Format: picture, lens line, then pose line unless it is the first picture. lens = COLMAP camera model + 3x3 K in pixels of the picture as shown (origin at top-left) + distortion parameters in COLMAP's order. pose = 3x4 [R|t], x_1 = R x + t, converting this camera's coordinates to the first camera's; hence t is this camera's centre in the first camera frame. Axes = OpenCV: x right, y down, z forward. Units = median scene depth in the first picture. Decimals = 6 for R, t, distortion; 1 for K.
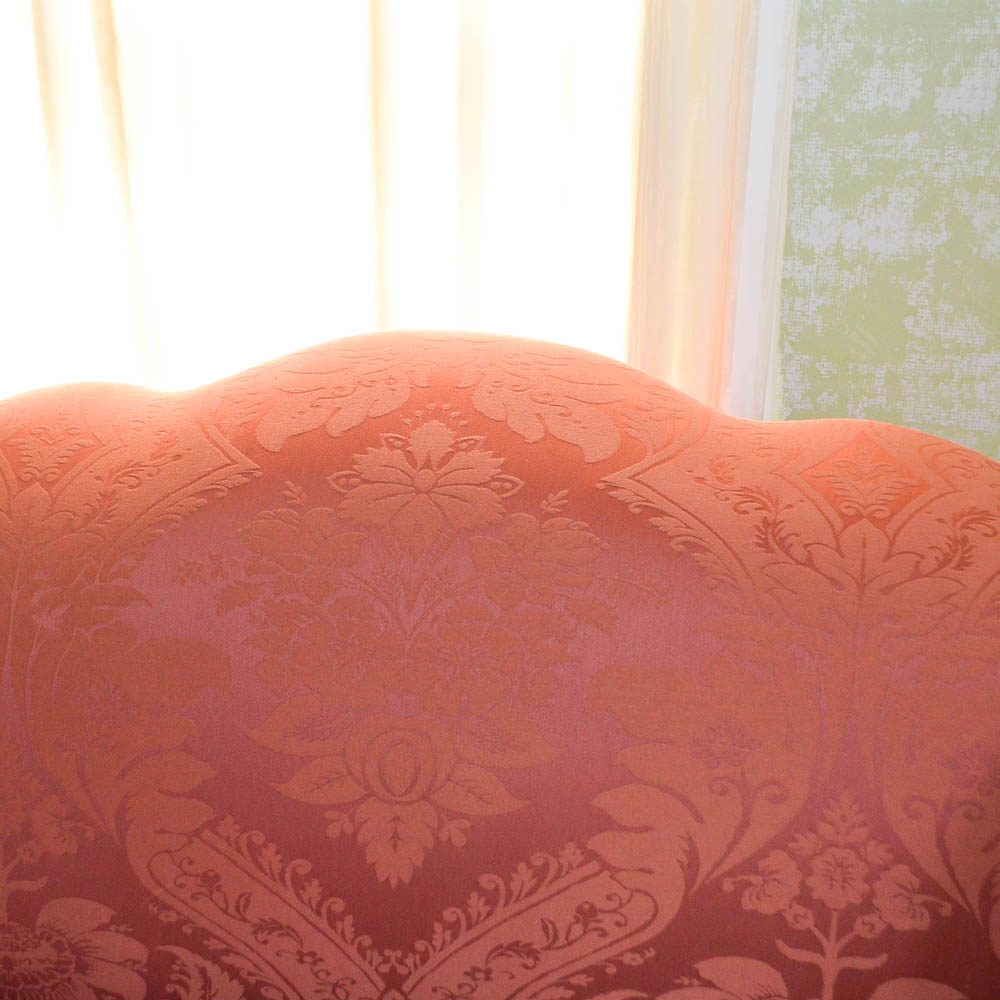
lens RADIAL K [[1513.2, 0, 481.9], [0, 1513.2, 515.5], [0, 0, 1]] dist [-0.086955, 0.000000]
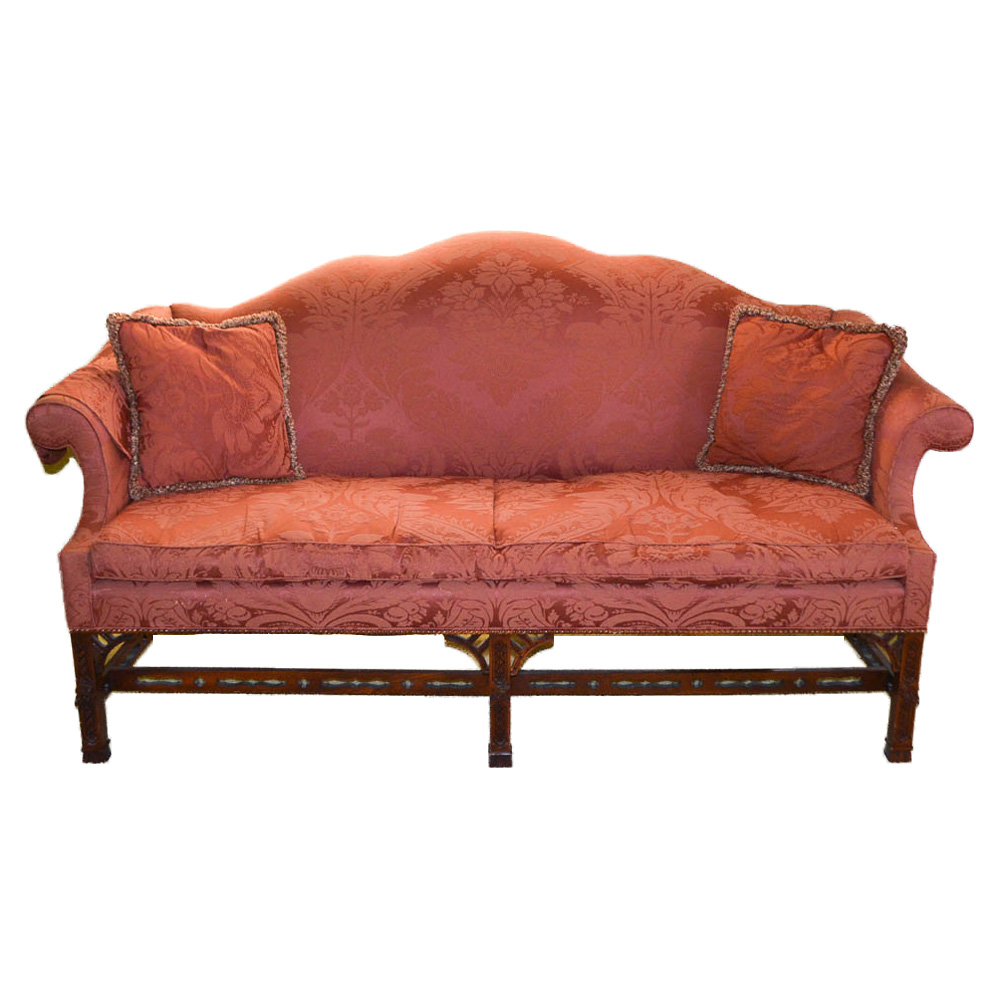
lens RADIAL K [[1263.8, 0, 475.9], [0, 1263.8, 460.8], [0, 0, 1]] dist [-0.144830, 0.000000]
pose [[0.984506, -0.036739, 0.171461, -0.519015], [0.058455, 0.990636, -0.123379, 0.636897], [-0.165322, 0.131490, 0.977435, -1.323522]]
